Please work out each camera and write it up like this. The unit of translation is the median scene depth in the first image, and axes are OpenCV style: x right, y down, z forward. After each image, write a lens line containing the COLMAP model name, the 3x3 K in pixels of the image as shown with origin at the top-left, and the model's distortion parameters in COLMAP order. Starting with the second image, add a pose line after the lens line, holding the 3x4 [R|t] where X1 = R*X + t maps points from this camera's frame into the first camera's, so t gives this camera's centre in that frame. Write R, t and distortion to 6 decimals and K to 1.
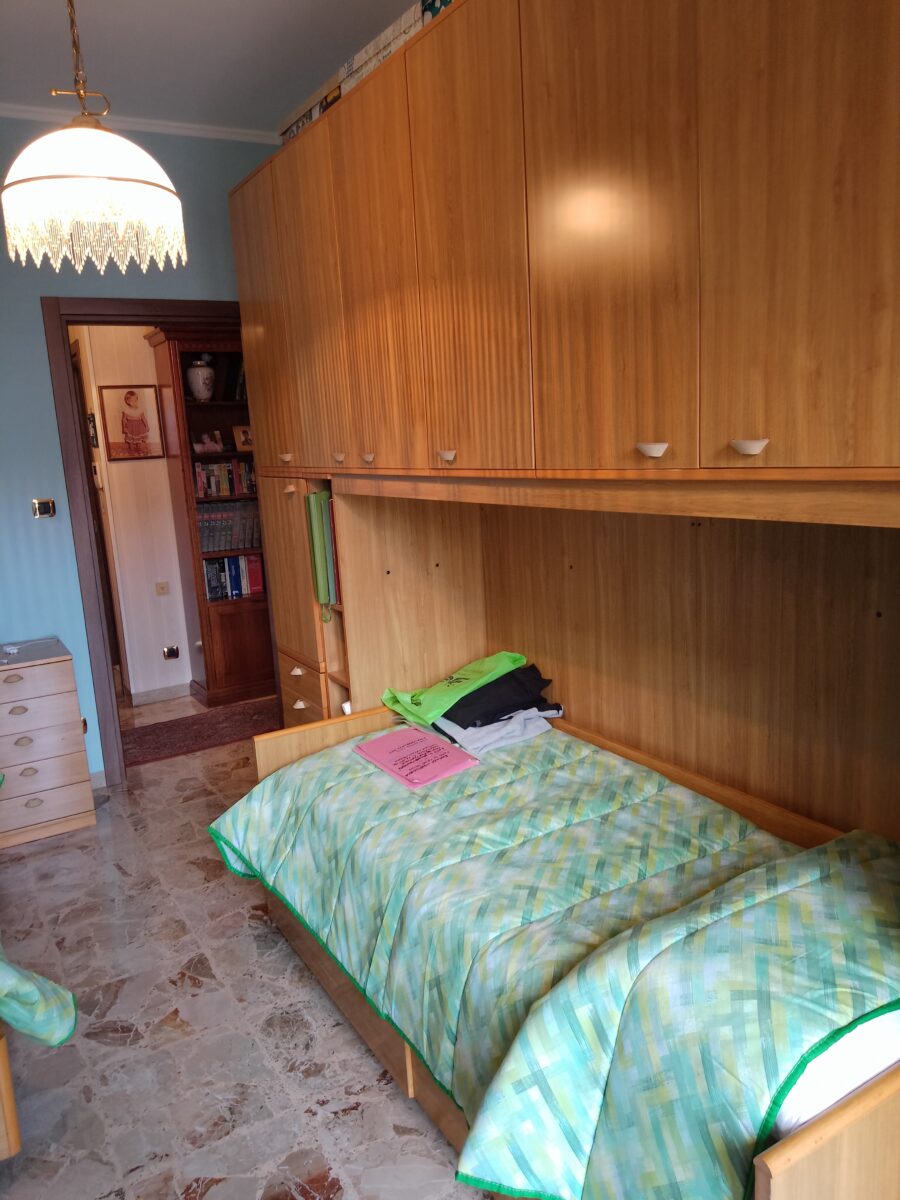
lens RADIAL K [[876.3, 0, 448.6], [0, 876.3, 593.1], [0, 0, 1]] dist [-0.048832, 0.018064]
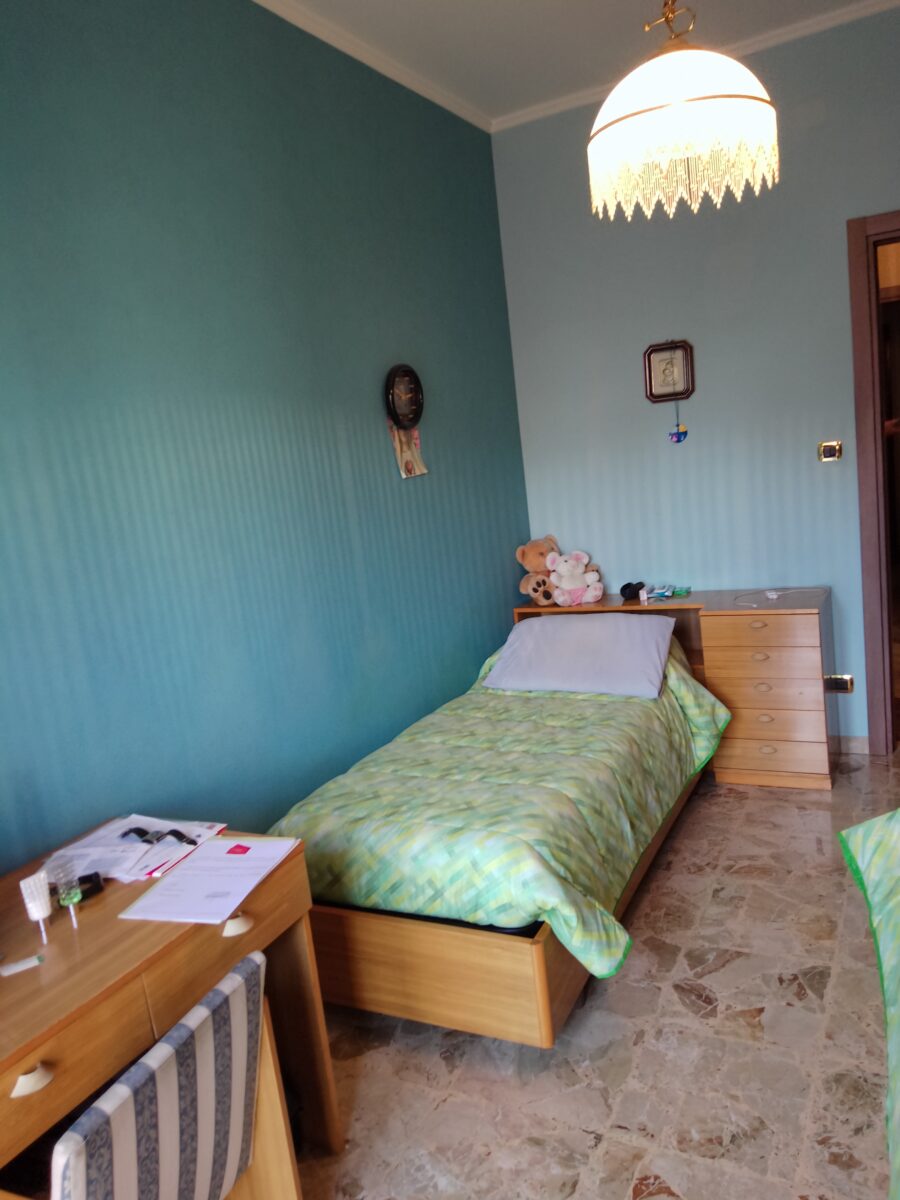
lens RADIAL K [[876.3, 0, 422.6], [0, 876.3, 601.7], [0, 0, 1]] dist [-0.048832, 0.018064]
pose [[0.507401, 0.139138, -0.850403, 0.256132], [-0.060737, 0.990198, 0.125771, -0.050429], [0.859567, -0.012165, 0.510879, 0.247282]]
